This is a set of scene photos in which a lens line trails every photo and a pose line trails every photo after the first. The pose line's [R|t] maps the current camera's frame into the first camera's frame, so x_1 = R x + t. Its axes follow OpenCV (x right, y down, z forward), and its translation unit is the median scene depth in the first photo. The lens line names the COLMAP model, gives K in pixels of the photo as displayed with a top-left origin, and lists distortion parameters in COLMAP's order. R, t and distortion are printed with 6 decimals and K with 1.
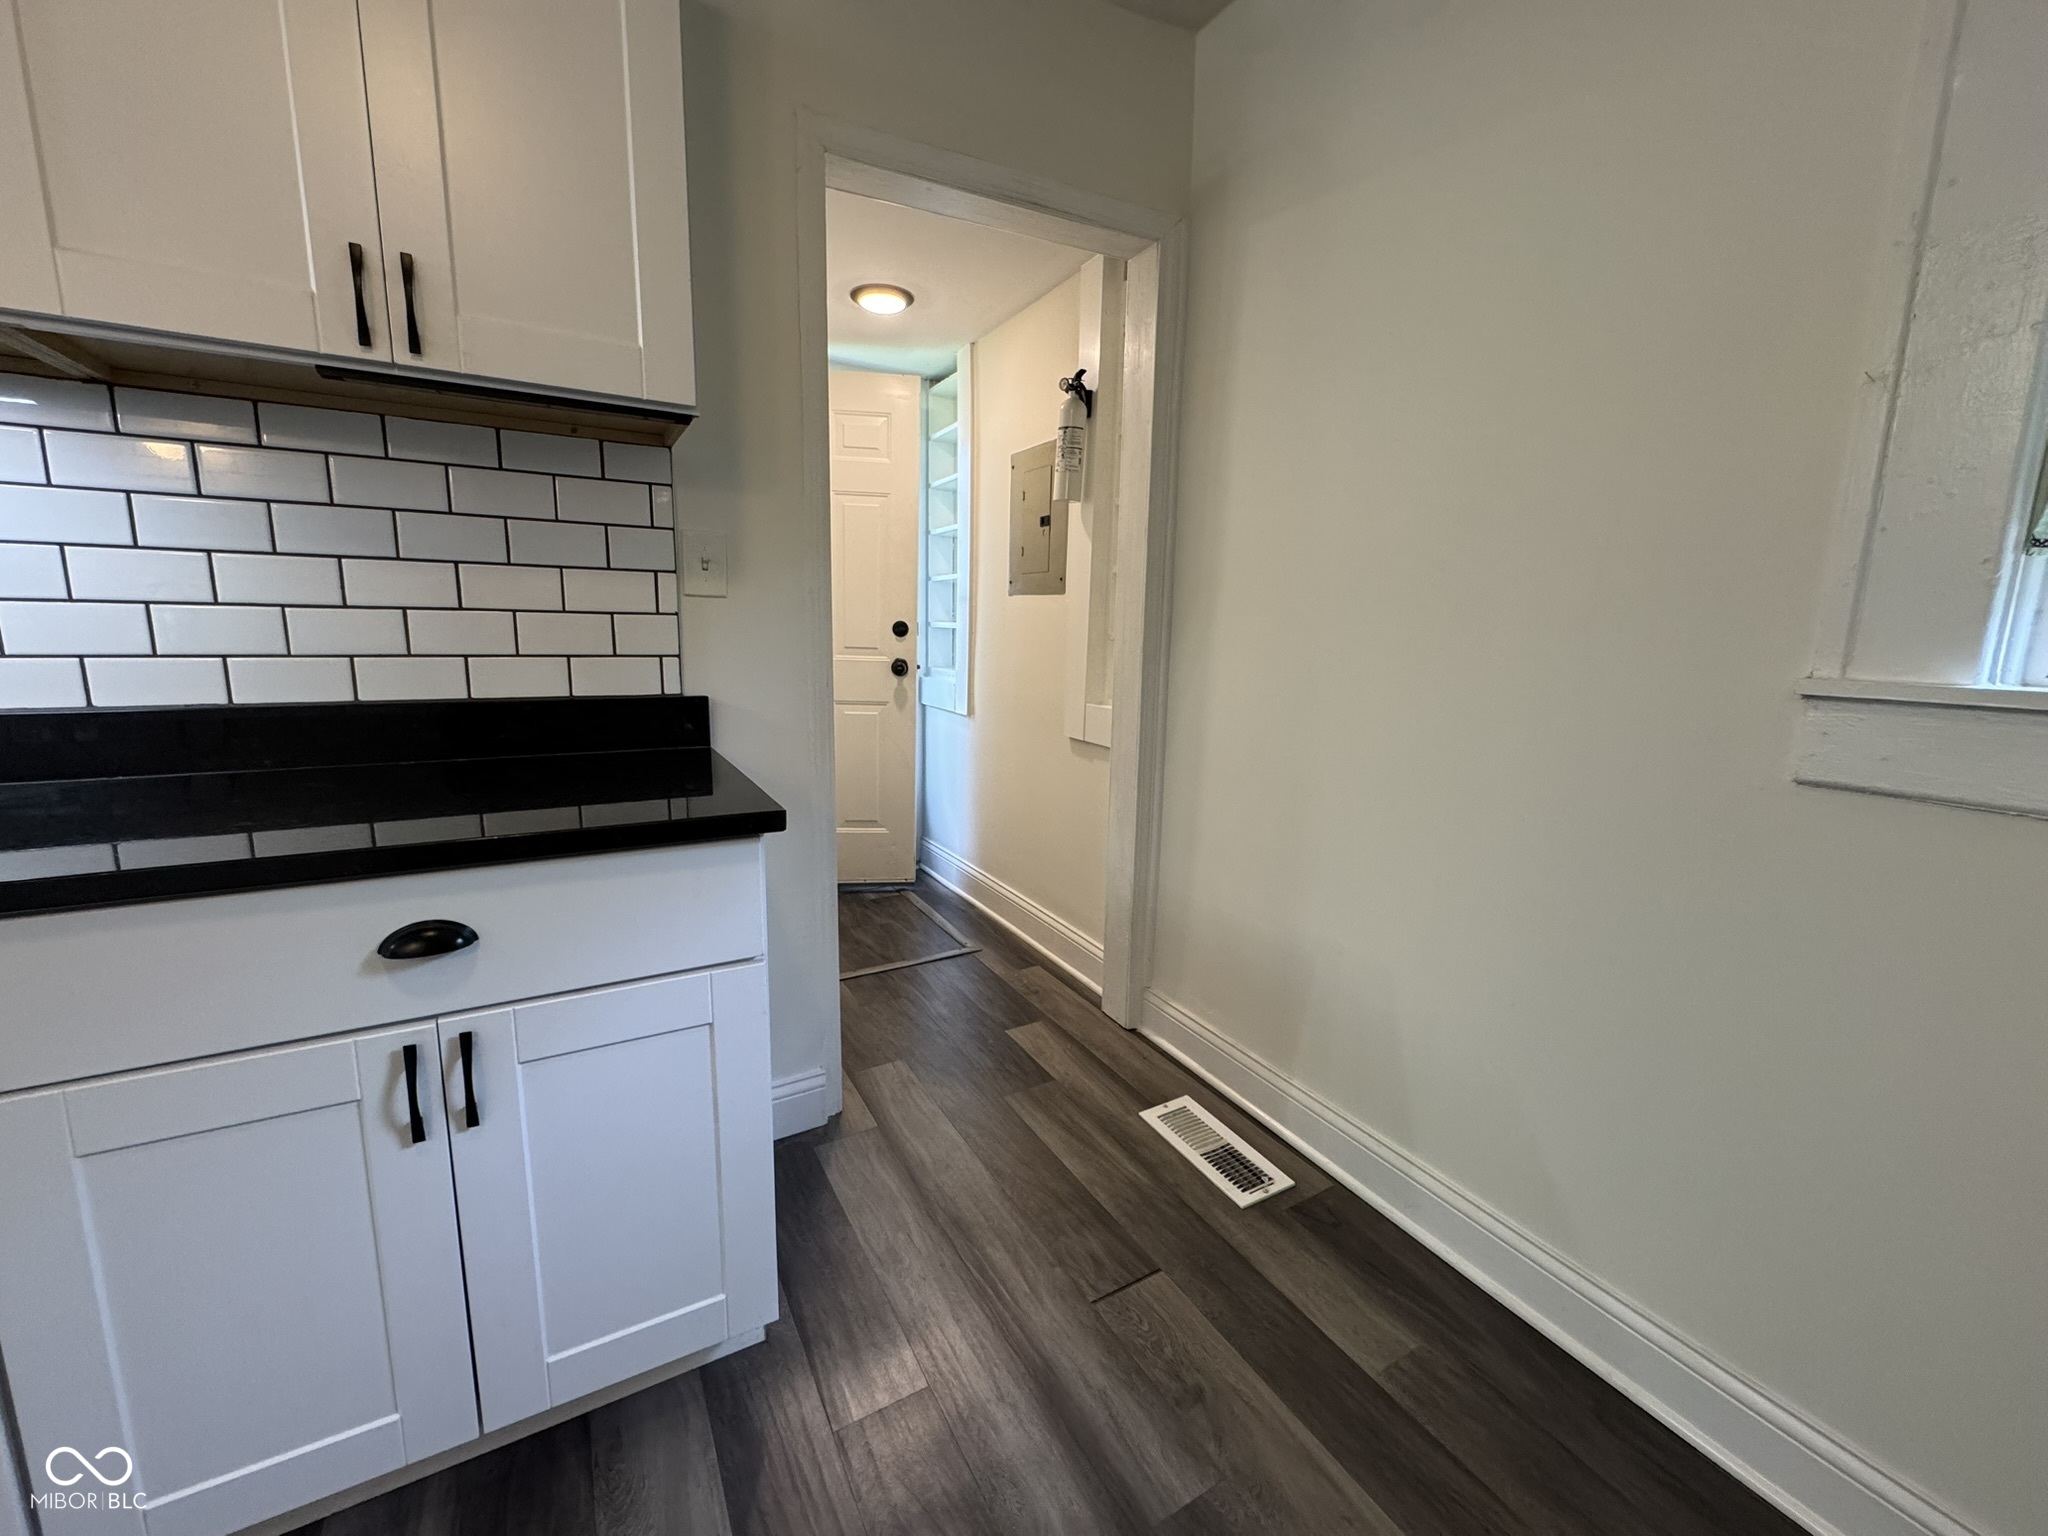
lens RADIAL K [[810.1, 0, 1021.1], [0, 810.1, 765.2], [0, 0, 1]] dist [-0.000203, -0.000014]
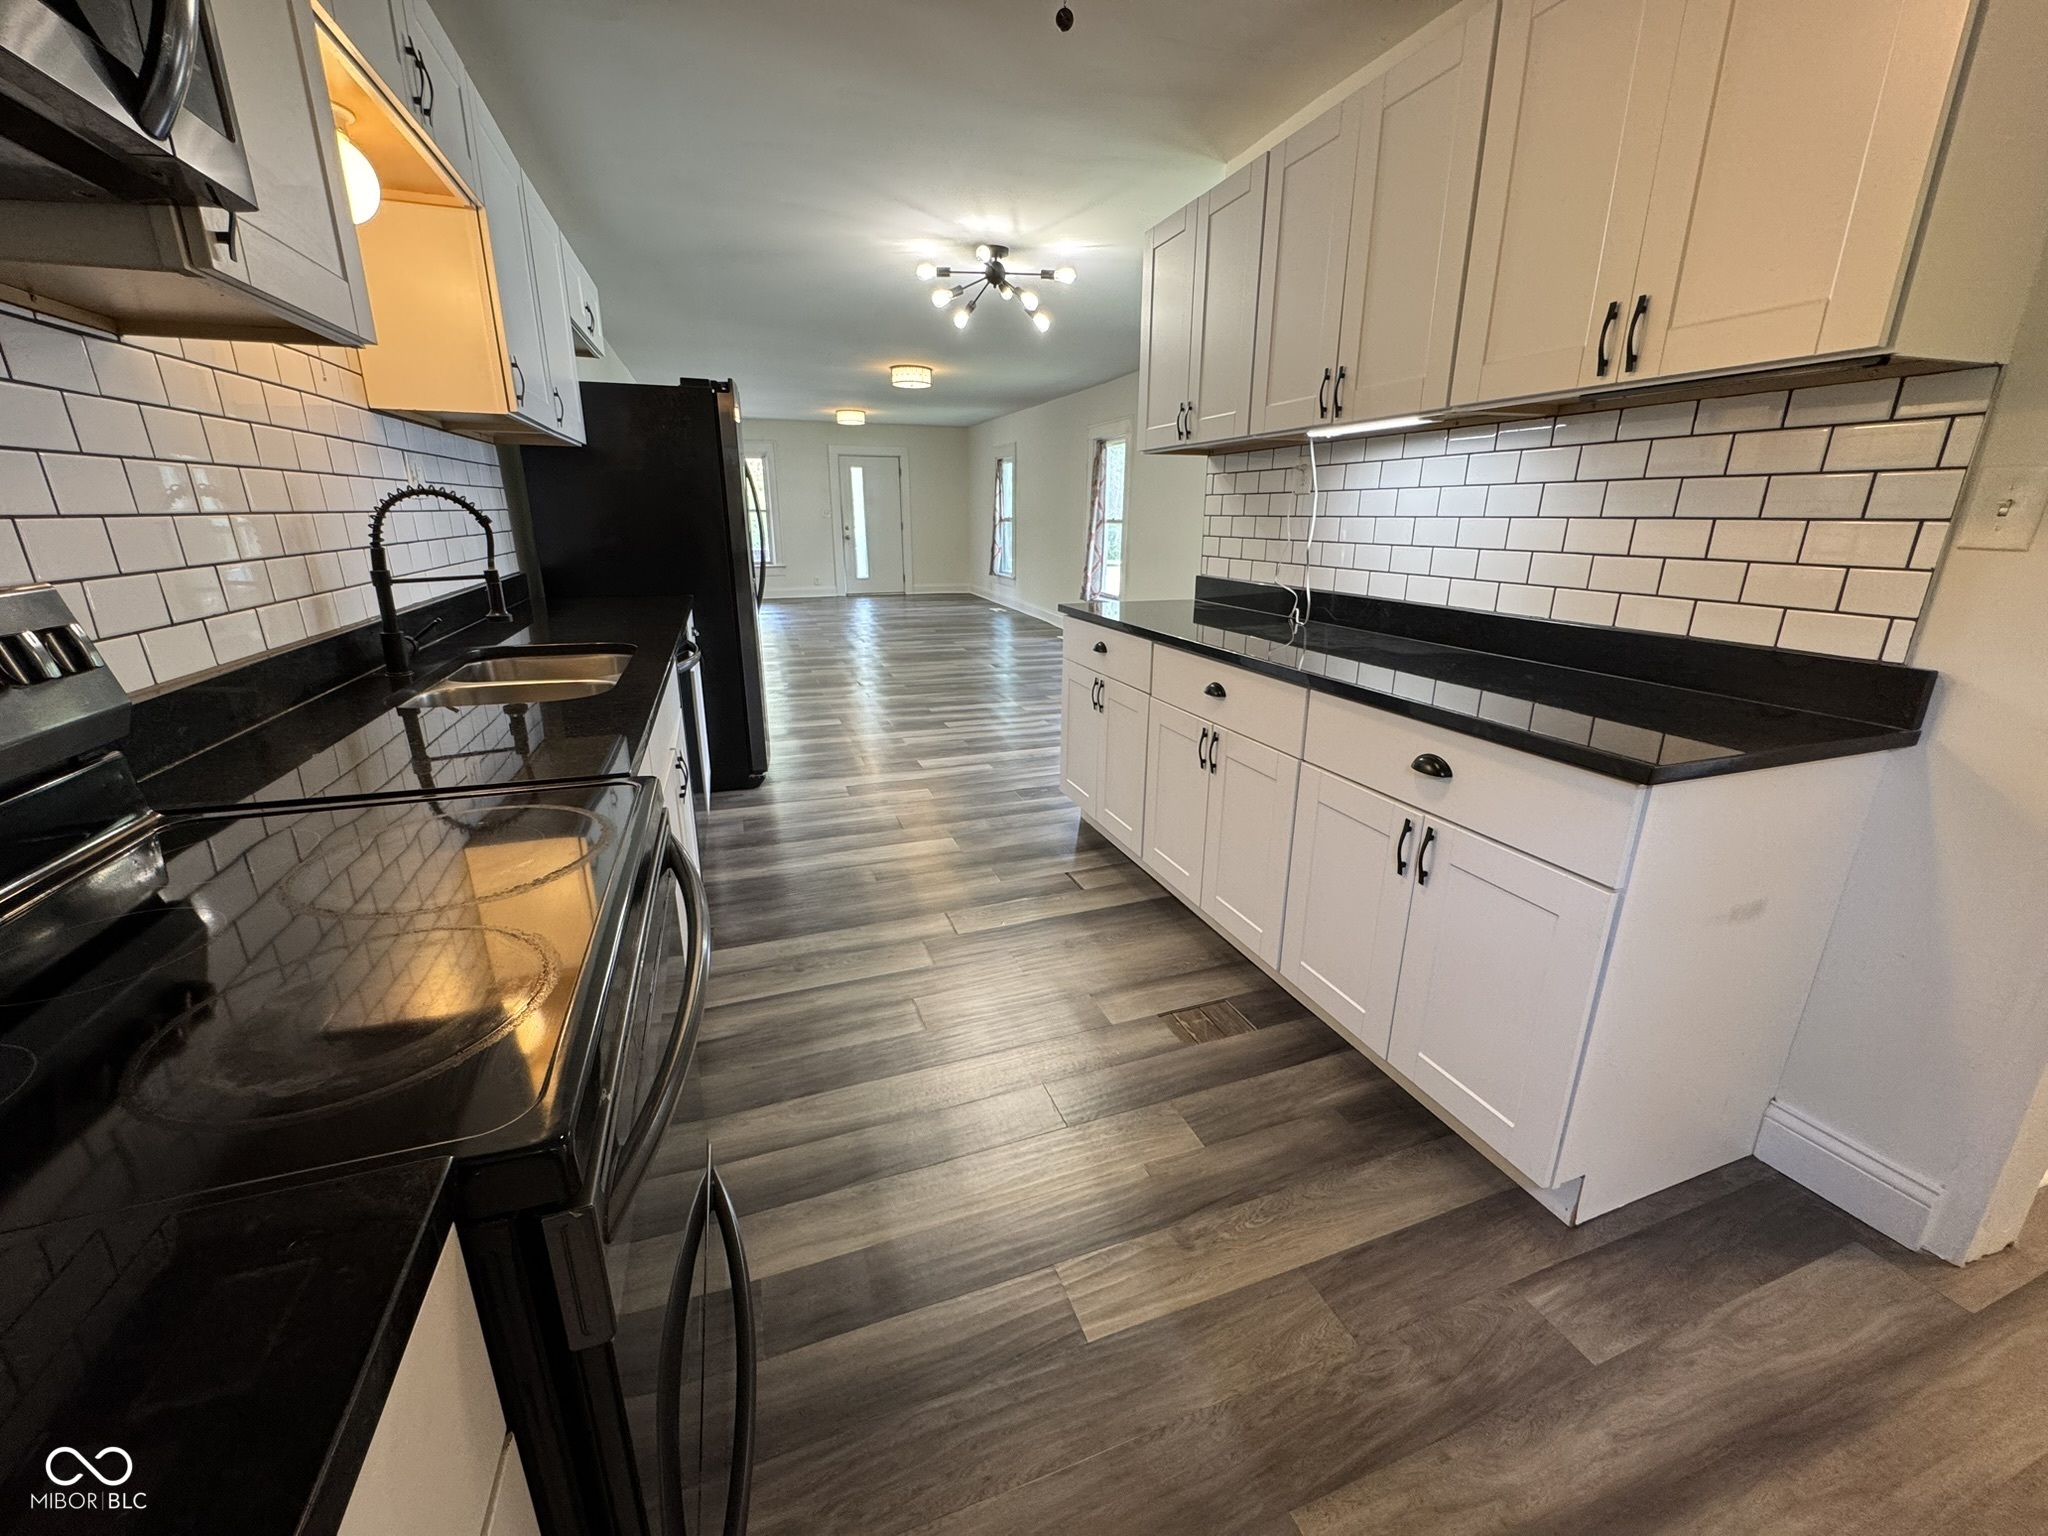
lens RADIAL K [[810.1, 0, 1024.4], [0, 810.1, 760.5], [0, 0, 1]] dist [-0.000203, -0.000014]
pose [[-0.162214, 0.266728, -0.950023, 0.692513], [-0.172393, 0.940306, 0.293436, -0.098719], [0.971580, 0.211377, -0.106549, 0.243719]]
